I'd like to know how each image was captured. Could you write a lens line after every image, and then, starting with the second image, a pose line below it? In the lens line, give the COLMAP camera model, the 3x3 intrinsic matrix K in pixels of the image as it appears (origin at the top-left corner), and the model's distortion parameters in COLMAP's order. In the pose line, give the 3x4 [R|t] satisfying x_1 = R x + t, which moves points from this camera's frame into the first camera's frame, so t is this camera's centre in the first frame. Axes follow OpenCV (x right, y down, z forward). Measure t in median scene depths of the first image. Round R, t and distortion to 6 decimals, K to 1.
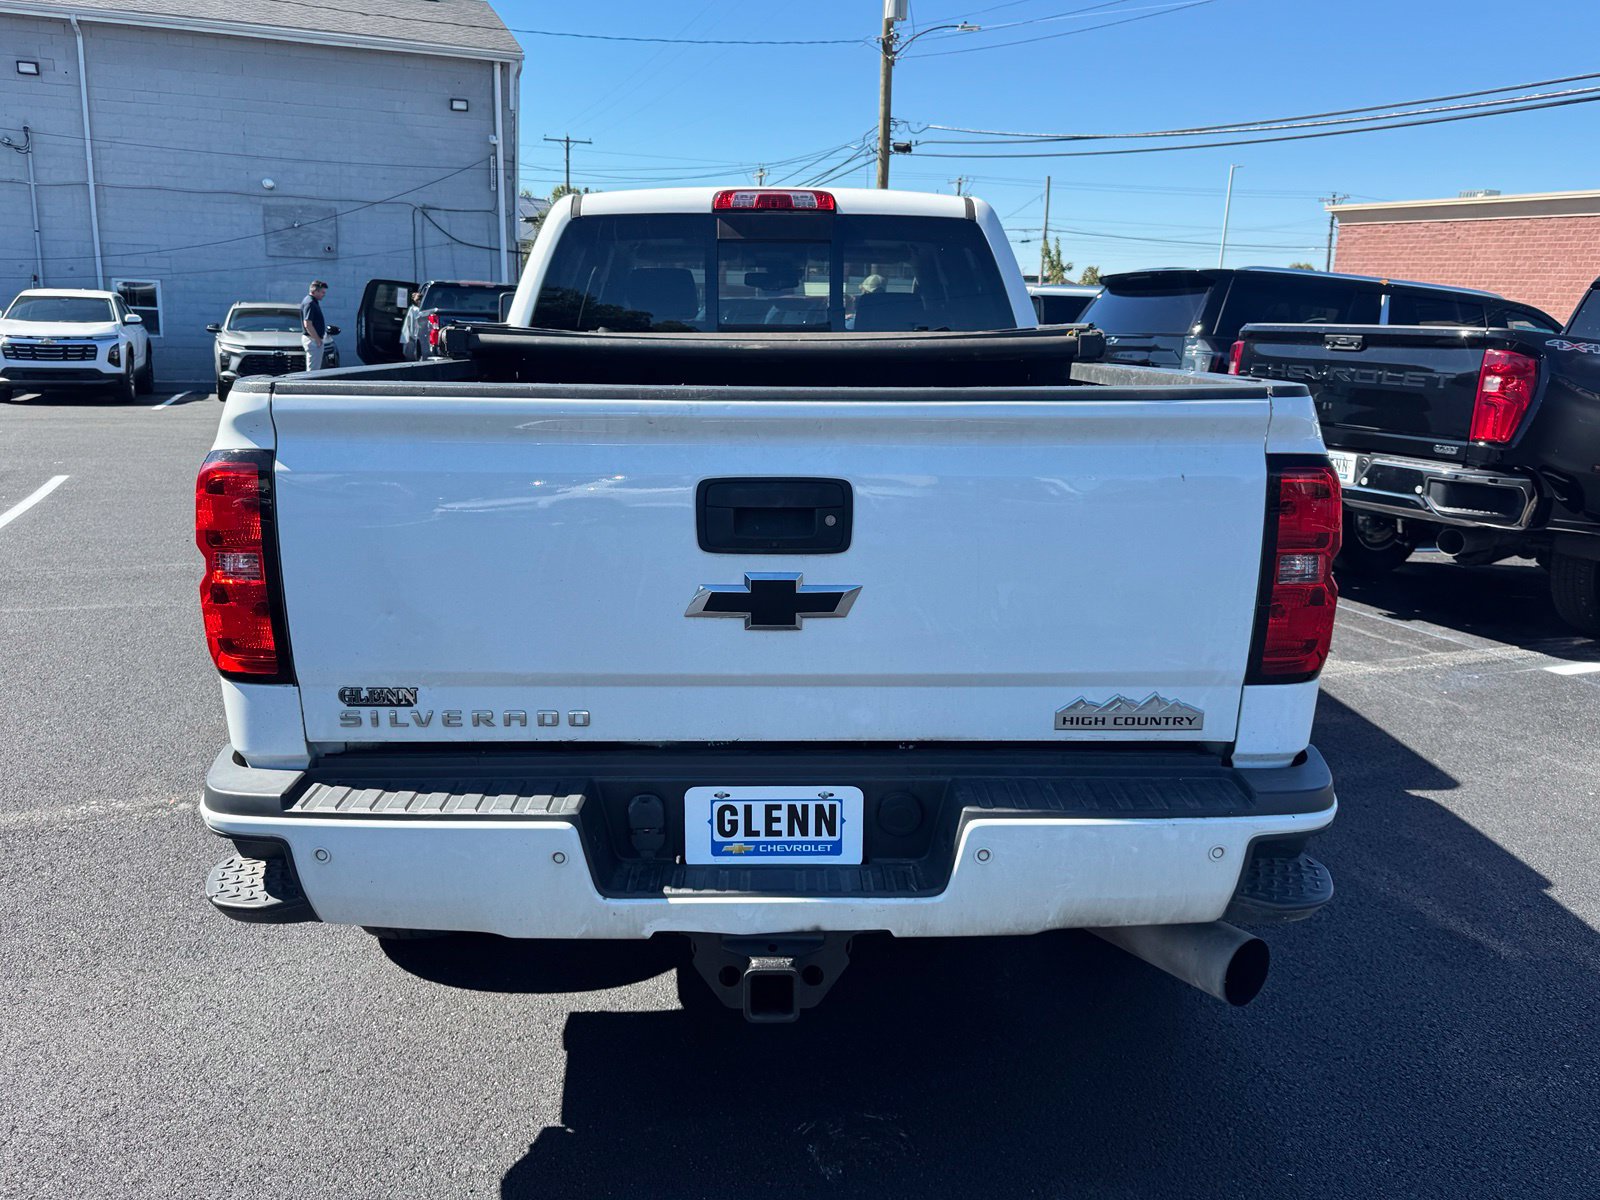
lens RADIAL K [[1267.8, 0, 800.0], [0, 1267.8, 600.0], [0, 0, 1]] dist [0.035848, -0.066838]
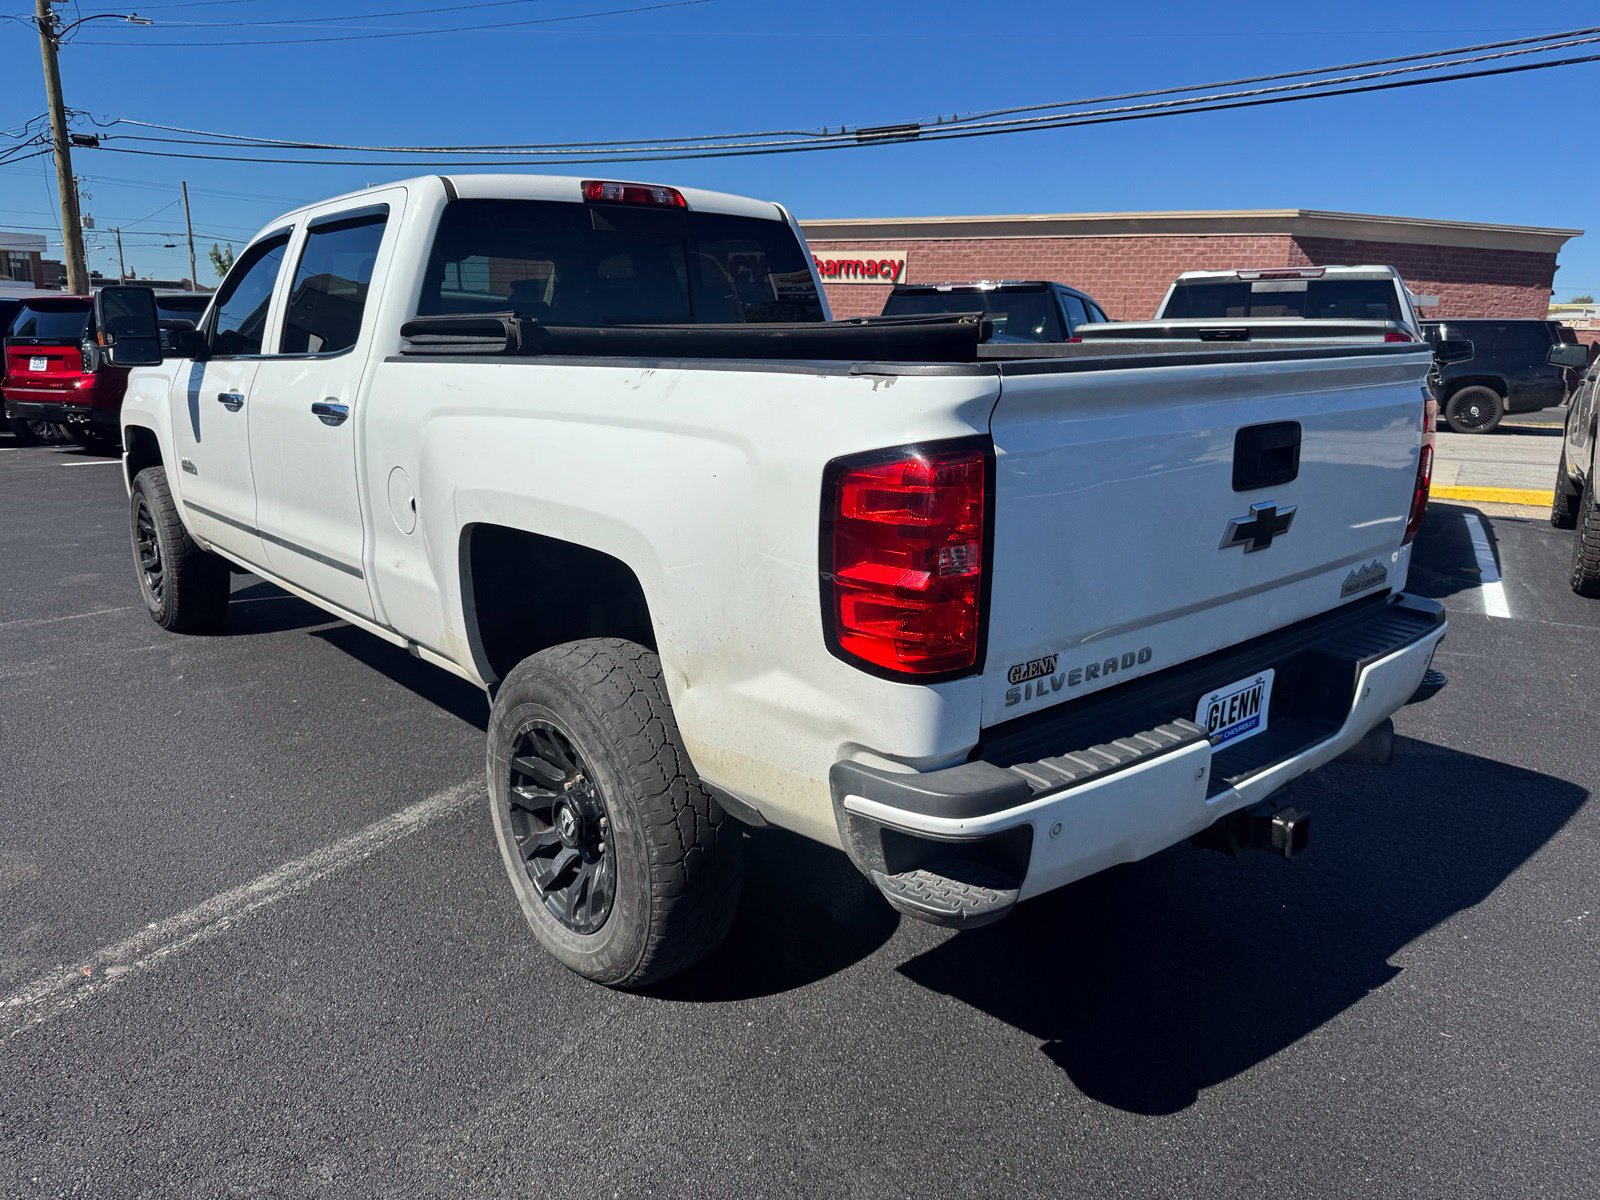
lens RADIAL K [[1150.1, 0, 800.0], [0, 1150.1, 600.0], [0, 0, 1]] dist [0.010710, -0.020628]
pose [[0.772427, -0.155489, 0.615776, -0.640322], [0.145047, 0.987132, 0.067313, -0.041911], [-0.618319, 0.037322, 0.785041, 0.242603]]
